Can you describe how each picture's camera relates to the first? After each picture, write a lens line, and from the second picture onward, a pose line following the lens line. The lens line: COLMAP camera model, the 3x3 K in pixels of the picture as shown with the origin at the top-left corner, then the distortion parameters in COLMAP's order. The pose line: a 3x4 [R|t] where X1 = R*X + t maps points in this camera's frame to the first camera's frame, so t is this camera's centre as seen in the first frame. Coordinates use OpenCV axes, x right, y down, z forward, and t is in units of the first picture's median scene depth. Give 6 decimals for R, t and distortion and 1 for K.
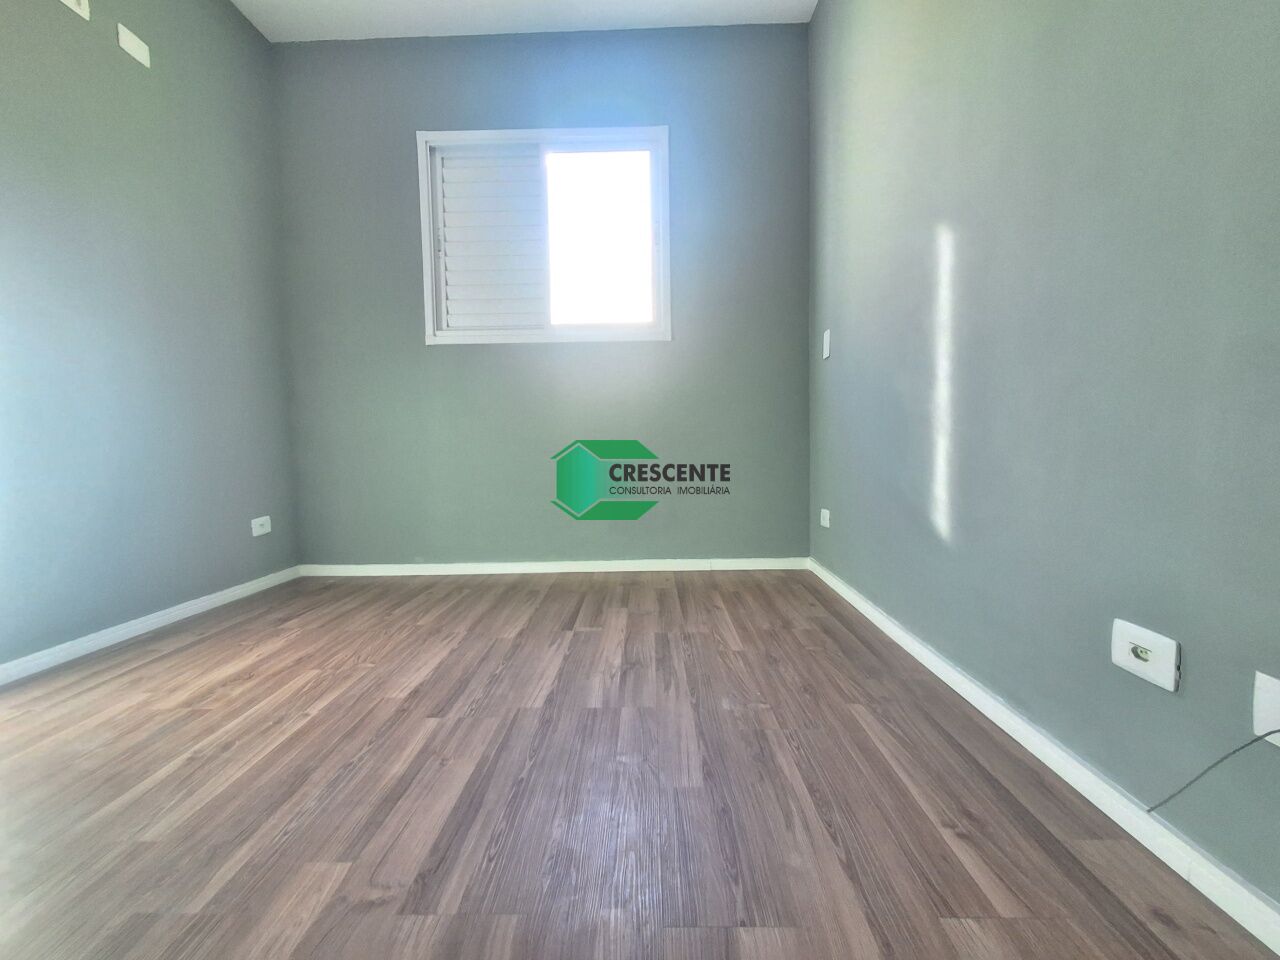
lens RADIAL K [[574.6, 0, 639.2], [0, 574.6, 488.7], [0, 0, 1]] dist [-0.002953, 0.004820]
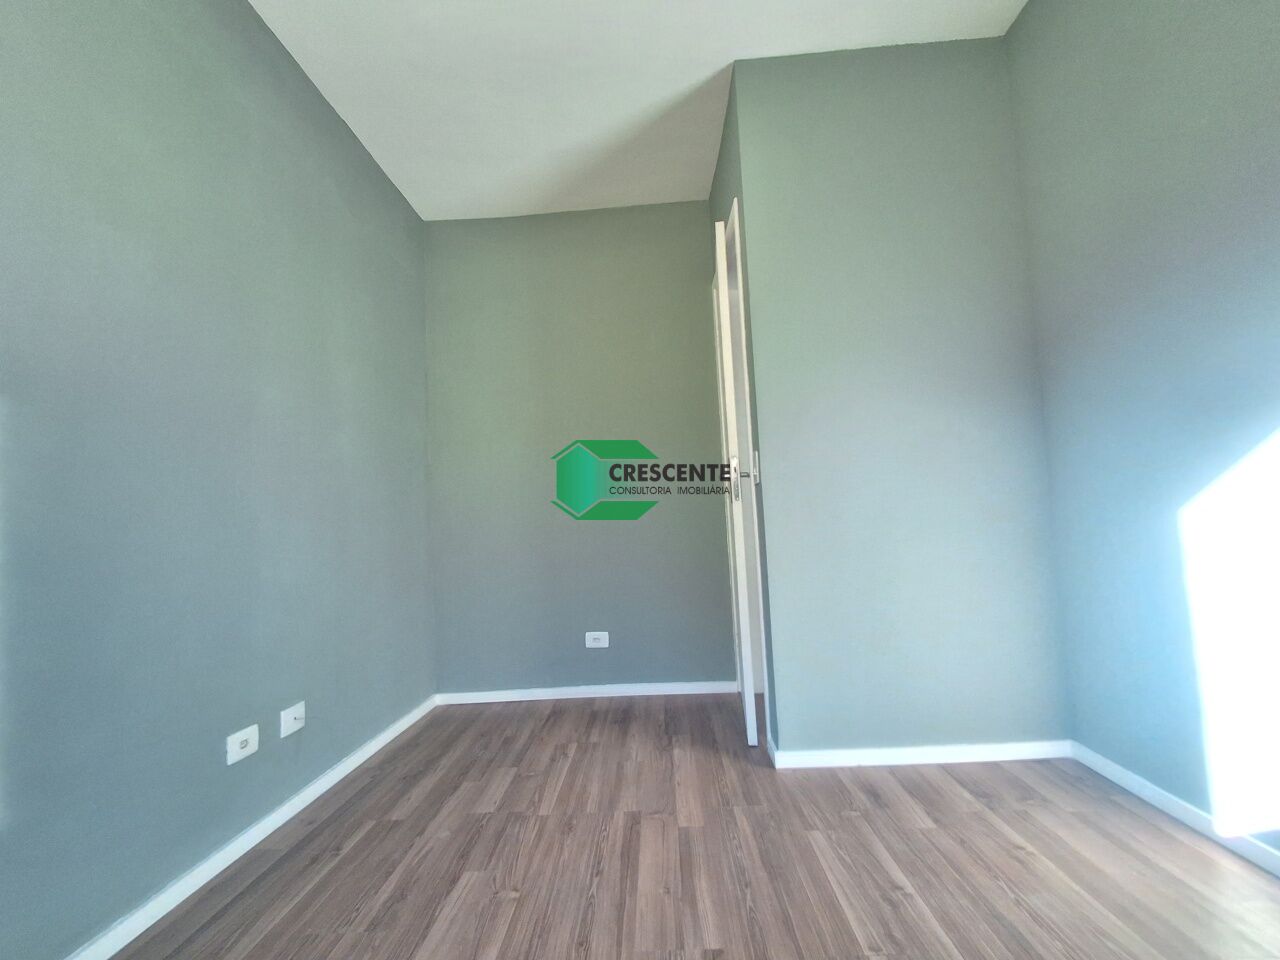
lens RADIAL K [[574.6, 0, 639.2], [0, 574.6, 488.7], [0, 0, 1]] dist [-0.002953, 0.004820]
pose [[-0.997505, 0.069663, 0.011465, -0.365429], [0.069784, 0.997507, 0.010520, -0.363777], [-0.010704, 0.011293, -0.999879, 2.223941]]
